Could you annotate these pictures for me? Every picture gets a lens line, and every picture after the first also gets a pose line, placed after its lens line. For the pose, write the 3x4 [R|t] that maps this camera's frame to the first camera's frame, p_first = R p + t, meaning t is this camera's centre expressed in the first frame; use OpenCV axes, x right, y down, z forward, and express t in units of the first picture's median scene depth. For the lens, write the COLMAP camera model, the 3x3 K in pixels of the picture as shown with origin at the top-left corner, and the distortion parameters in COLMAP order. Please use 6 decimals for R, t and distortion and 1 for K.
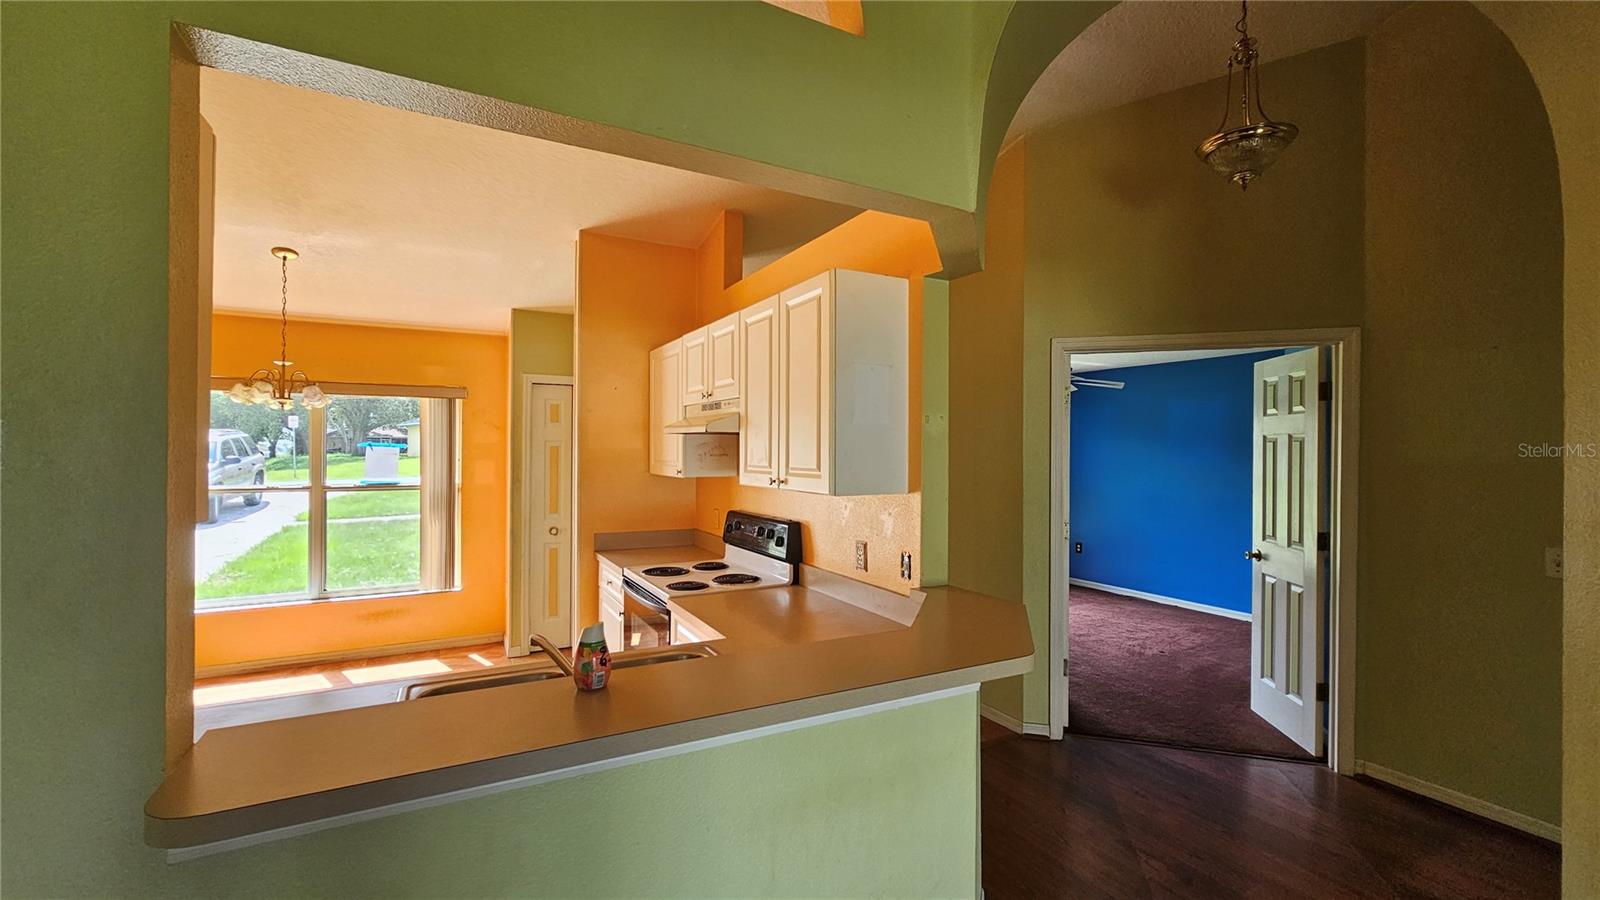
lens RADIAL K [[651.5, 0, 795.2], [0, 651.5, 446.9], [0, 0, 1]] dist [-0.001630, -0.000106]
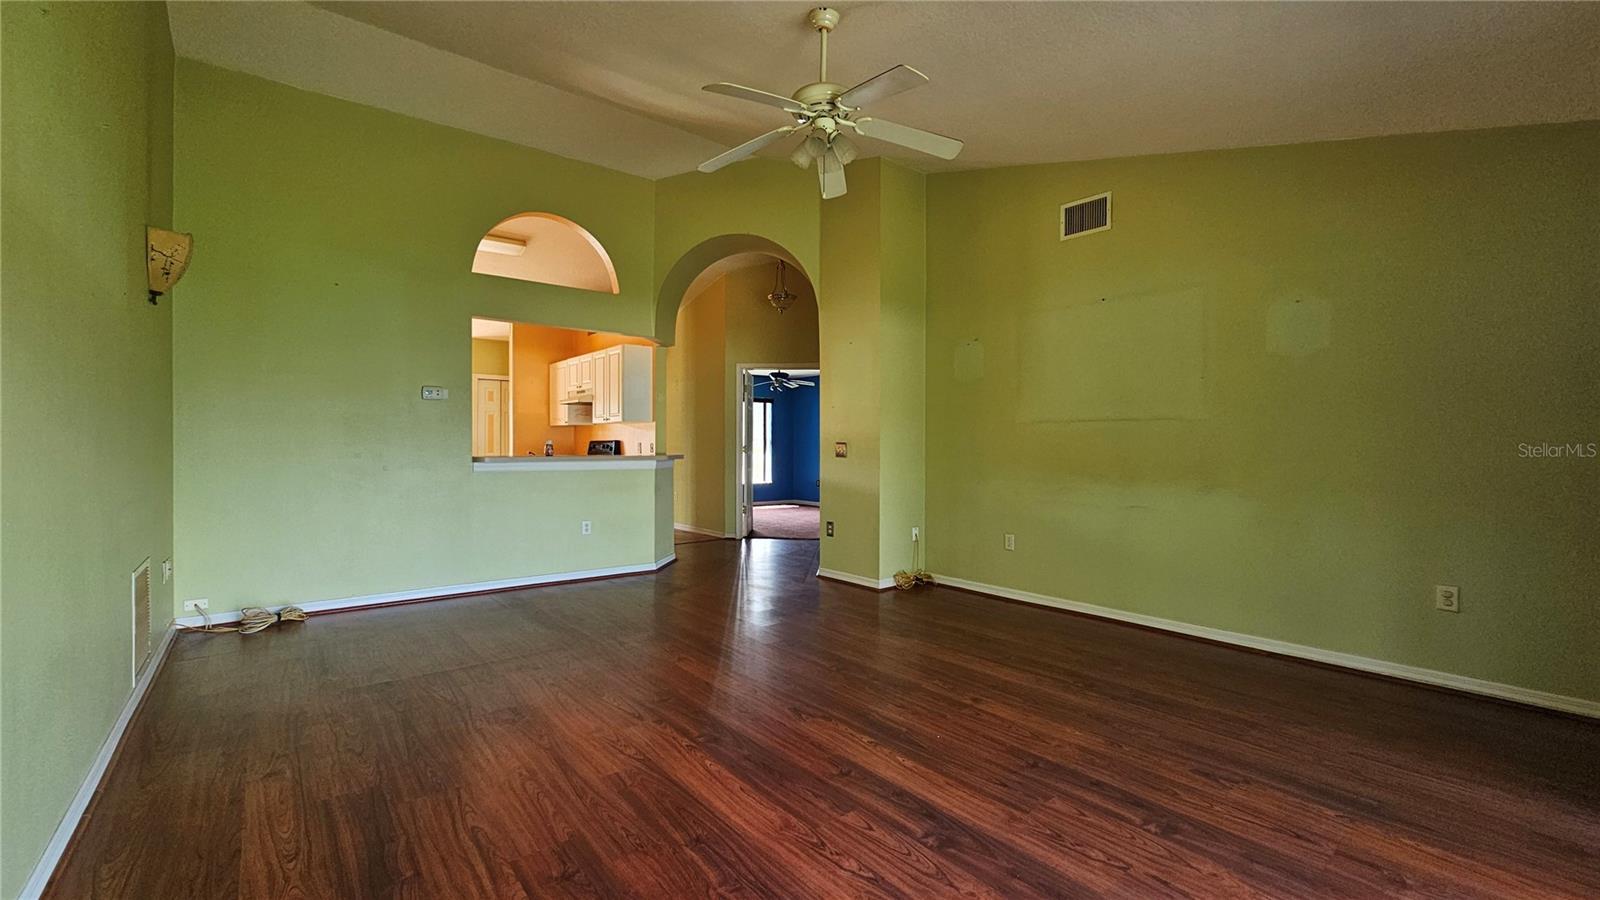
lens RADIAL K [[651.5, 0, 795.2], [0, 651.5, 446.9], [0, 0, 1]] dist [-0.001630, -0.000106]
pose [[0.985669, -0.002689, 0.168667, 0.206577], [0.001146, 0.999957, 0.009245, 0.101686], [-0.168685, -0.008919, 0.985630, -1.253860]]
